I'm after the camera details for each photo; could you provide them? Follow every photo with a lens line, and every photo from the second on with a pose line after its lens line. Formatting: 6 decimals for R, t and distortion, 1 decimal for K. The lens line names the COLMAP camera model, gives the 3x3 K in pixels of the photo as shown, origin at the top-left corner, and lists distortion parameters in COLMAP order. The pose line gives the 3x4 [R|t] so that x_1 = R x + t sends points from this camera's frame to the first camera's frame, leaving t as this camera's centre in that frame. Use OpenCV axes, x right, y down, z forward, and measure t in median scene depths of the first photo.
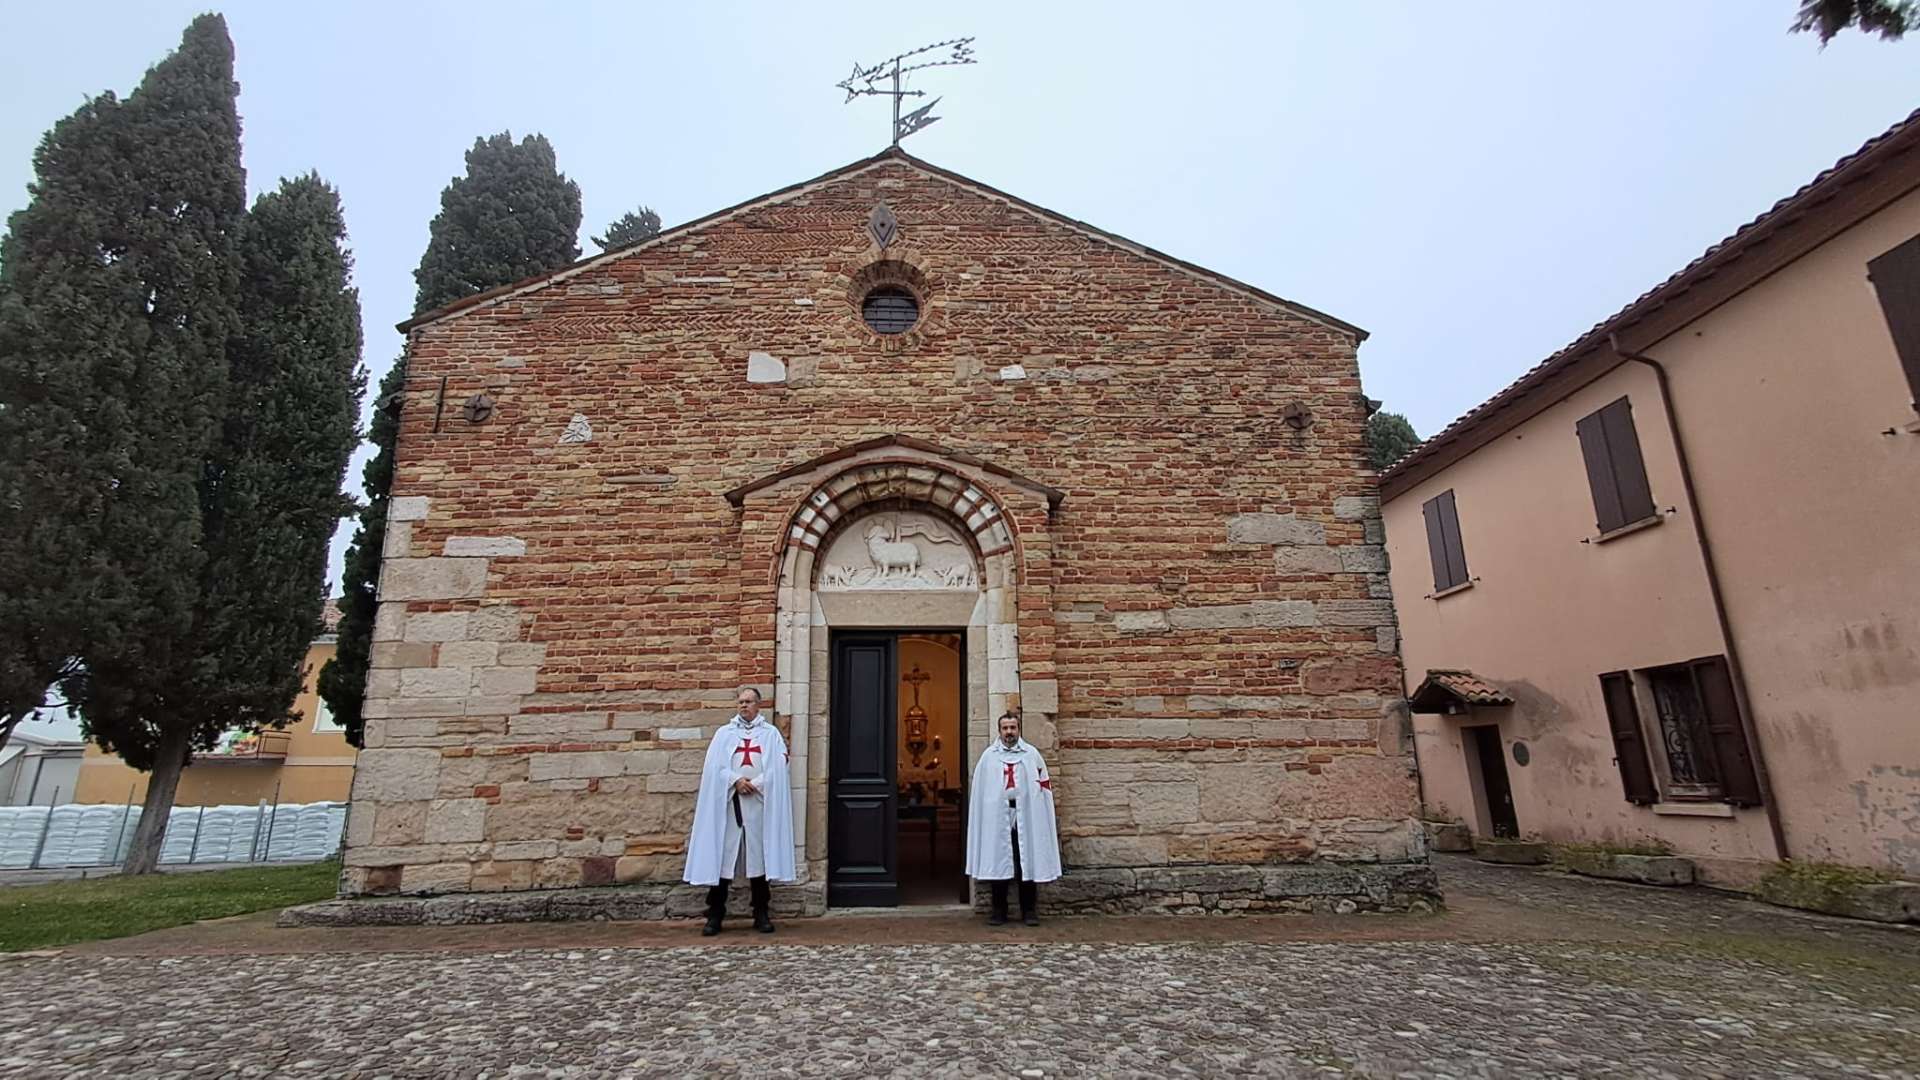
lens RADIAL K [[884.7, 0, 952.2], [0, 884.7, 508.6], [0, 0, 1]] dist [-0.005130, 0.002592]
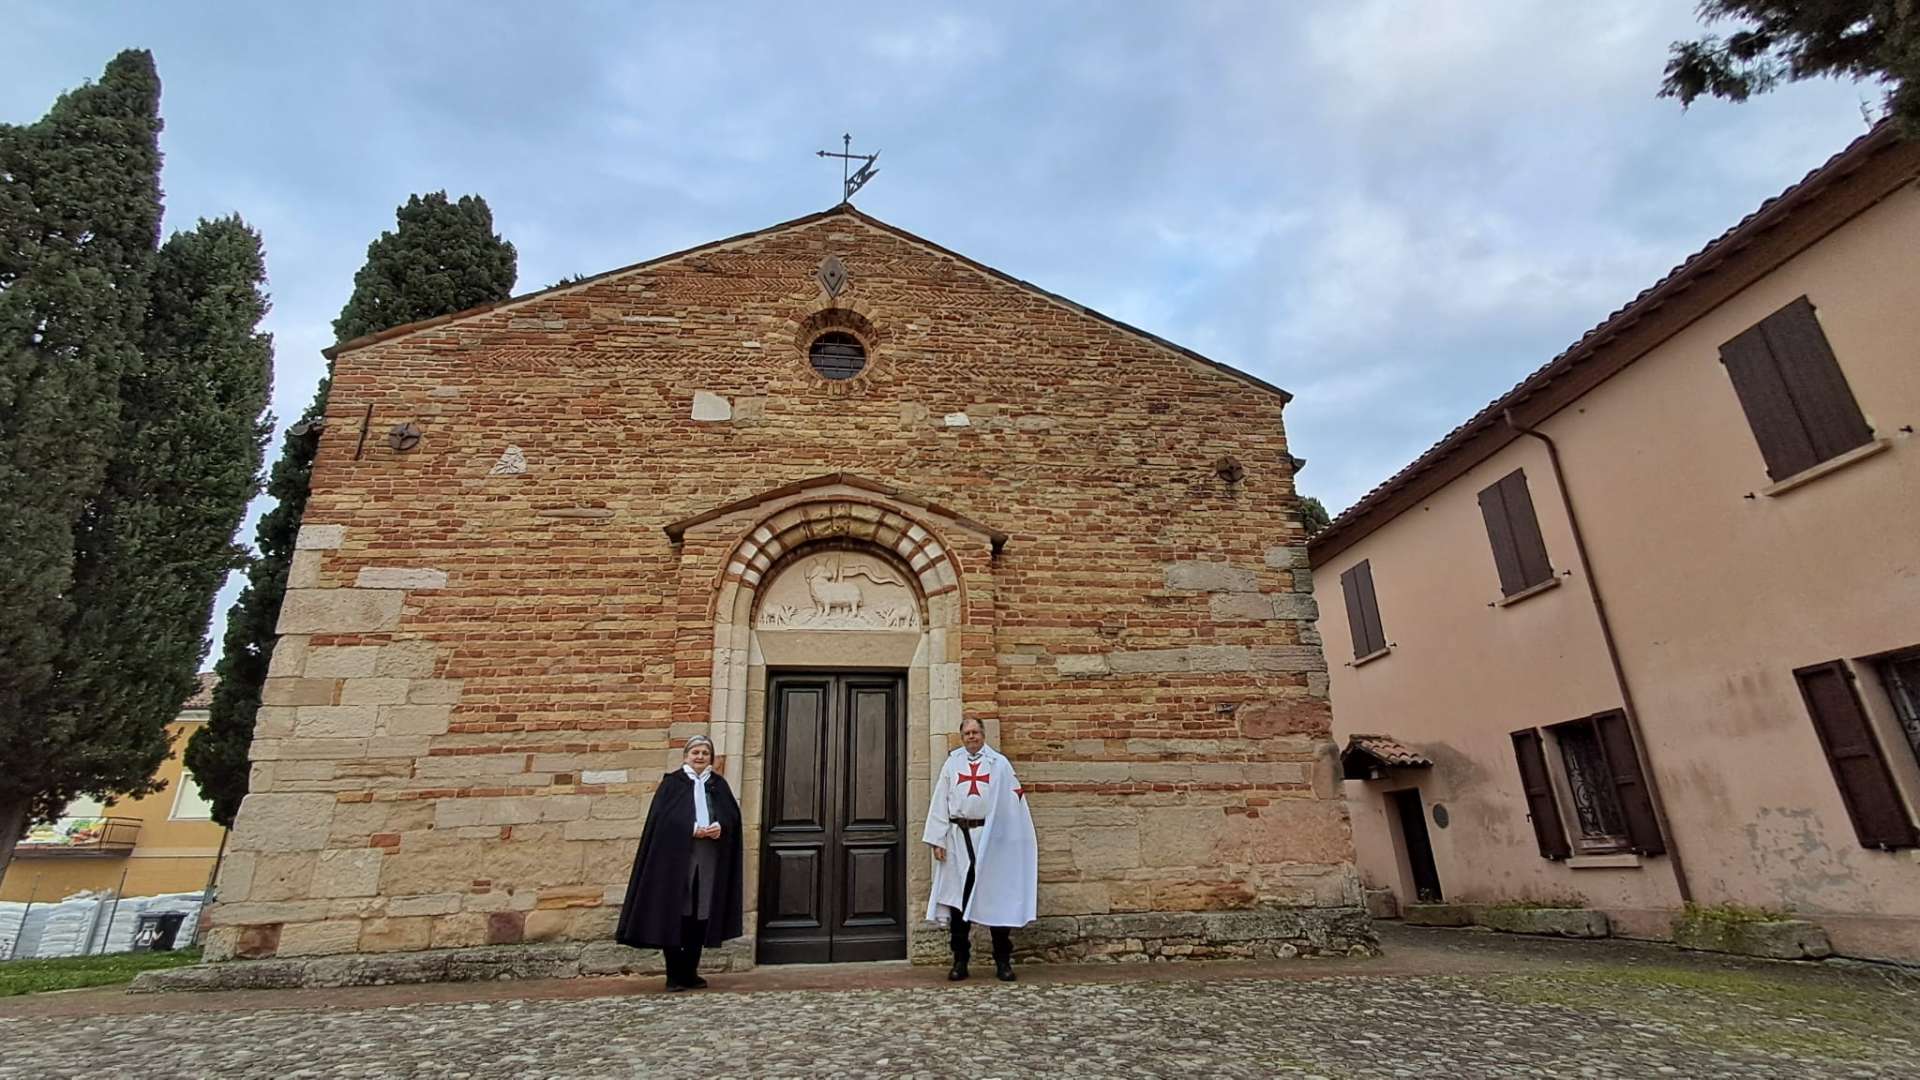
lens RADIAL K [[884.7, 0, 956.5], [0, 884.7, 506.8], [0, 0, 1]] dist [-0.005130, 0.002592]
pose [[0.995943, 0.024534, 0.086583, -0.019234], [-0.015663, 0.994694, -0.101682, 0.052590], [-0.088618, 0.099913, 0.991042, -0.001230]]
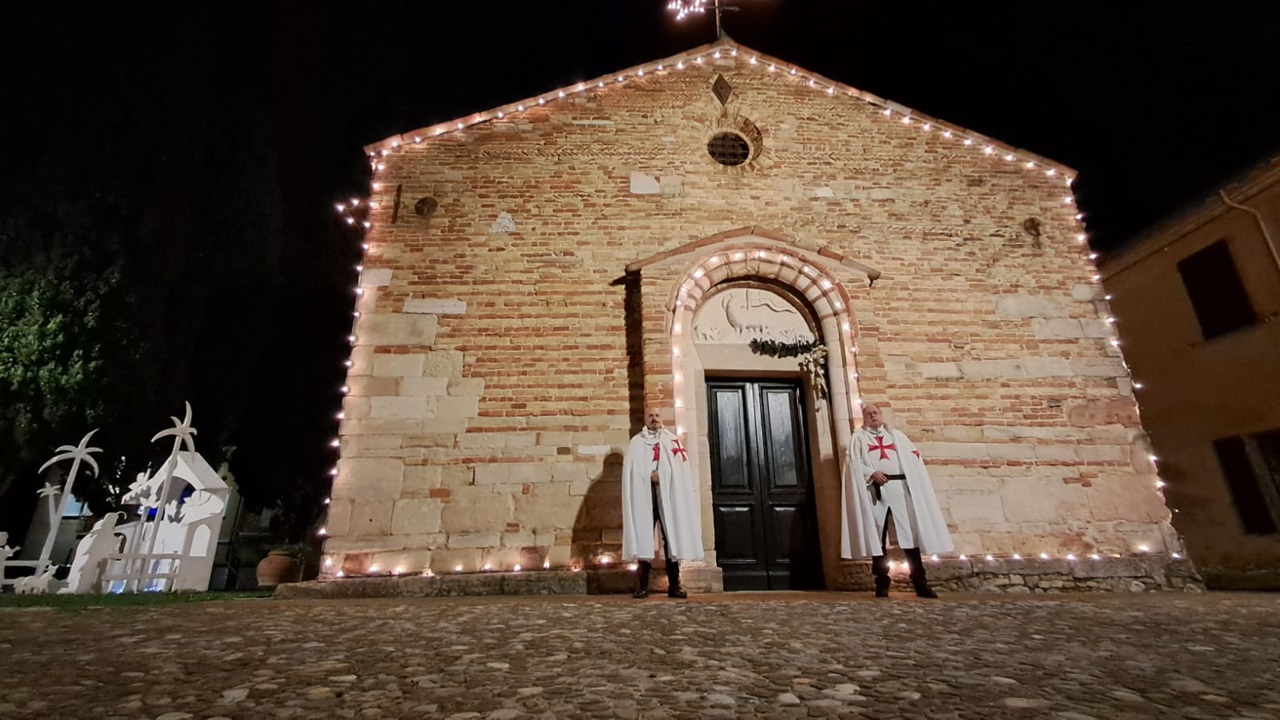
lens RADIAL K [[589.8, 0, 636.7], [0, 589.8, 335.5], [0, 0, 1]] dist [-0.005130, 0.002592]
pose [[0.999564, 0.014431, 0.025771, -0.250536], [-0.012300, 0.996638, -0.081002, 0.148259], [-0.026853, 0.080650, 0.996381, 0.137409]]
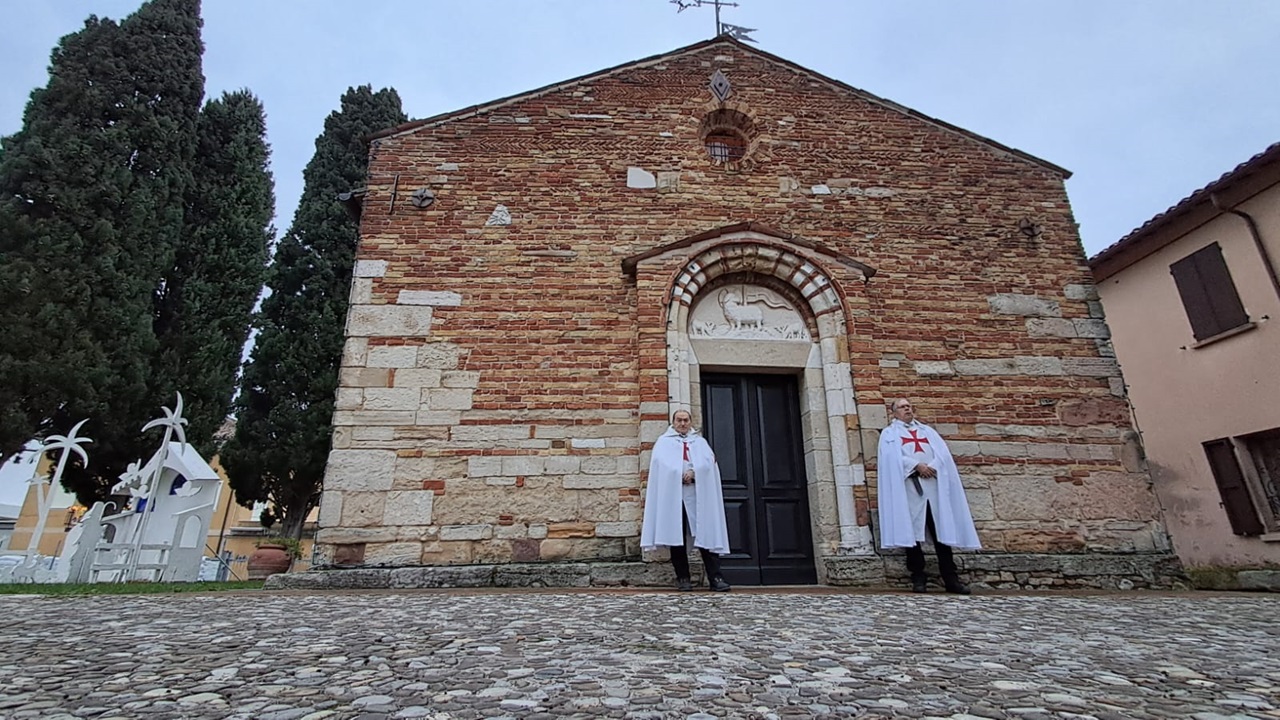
lens RADIAL K [[589.8, 0, 637.2], [0, 589.8, 335.9], [0, 0, 1]] dist [-0.005130, 0.002592]
pose [[0.999068, 0.026044, 0.034419, -0.250468], [-0.023261, 0.996610, -0.078918, 0.154593], [-0.036358, 0.078044, 0.996287, 0.138342]]
